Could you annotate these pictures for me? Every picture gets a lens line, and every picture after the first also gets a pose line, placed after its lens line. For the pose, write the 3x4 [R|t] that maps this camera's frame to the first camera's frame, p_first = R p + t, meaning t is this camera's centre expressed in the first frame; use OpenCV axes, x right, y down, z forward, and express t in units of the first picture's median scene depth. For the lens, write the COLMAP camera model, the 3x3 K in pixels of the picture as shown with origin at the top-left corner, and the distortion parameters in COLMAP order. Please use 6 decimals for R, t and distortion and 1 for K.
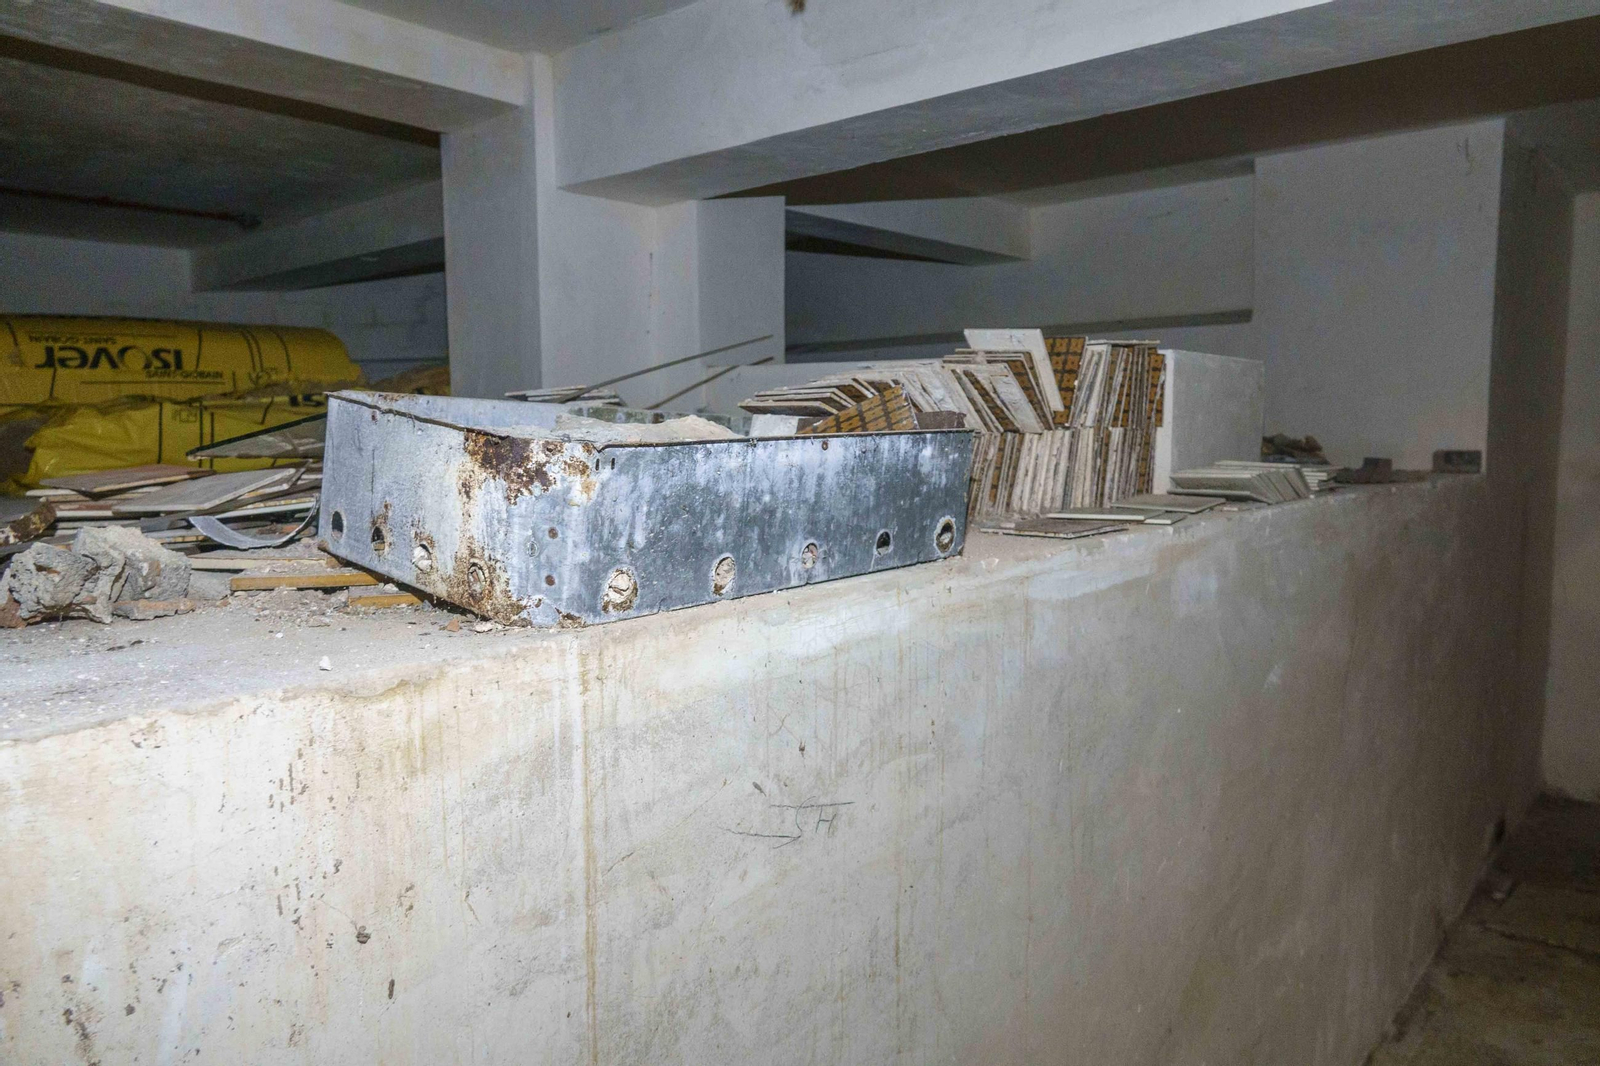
lens RADIAL K [[1112.7, 0, 801.5], [0, 1112.7, 533.3], [0, 0, 1]] dist [0.006119, -0.004970]
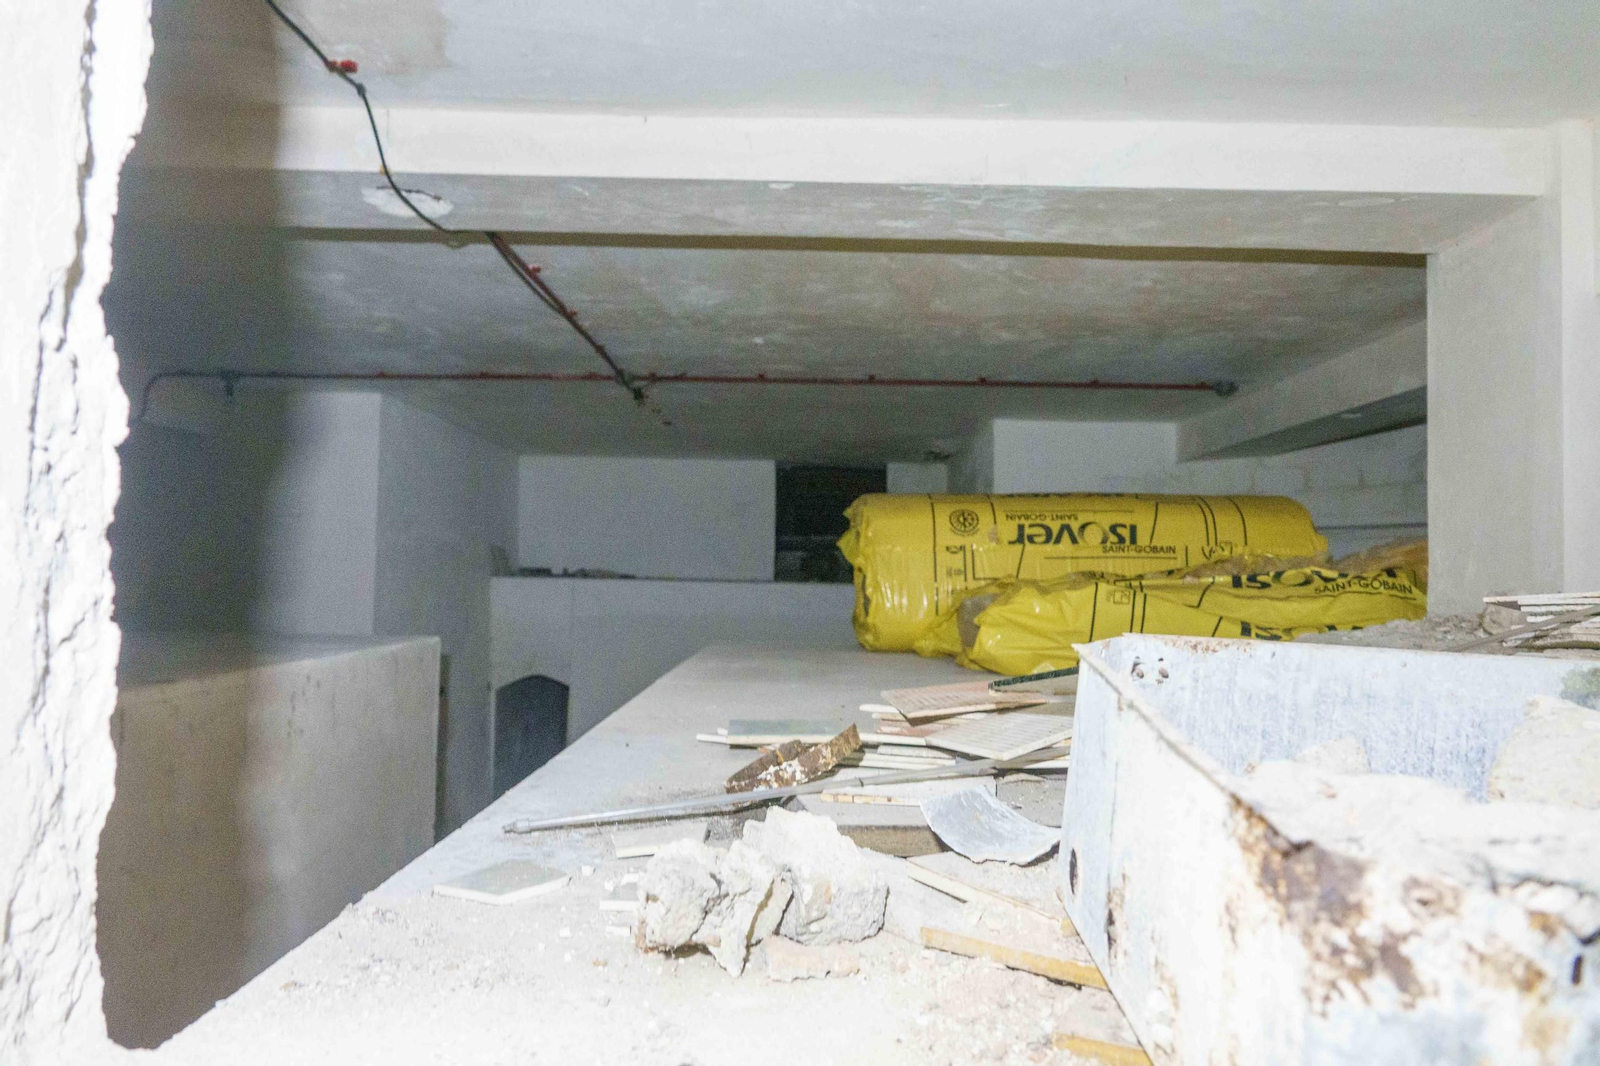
lens RADIAL K [[1112.7, 0, 802.1], [0, 1112.7, 534.4], [0, 0, 1]] dist [0.006119, -0.004970]
pose [[0.664254, -0.006614, -0.747478, -0.023483], [-0.098091, 0.990543, -0.095934, -0.037856], [0.741043, 0.137046, 0.657323, 0.160211]]
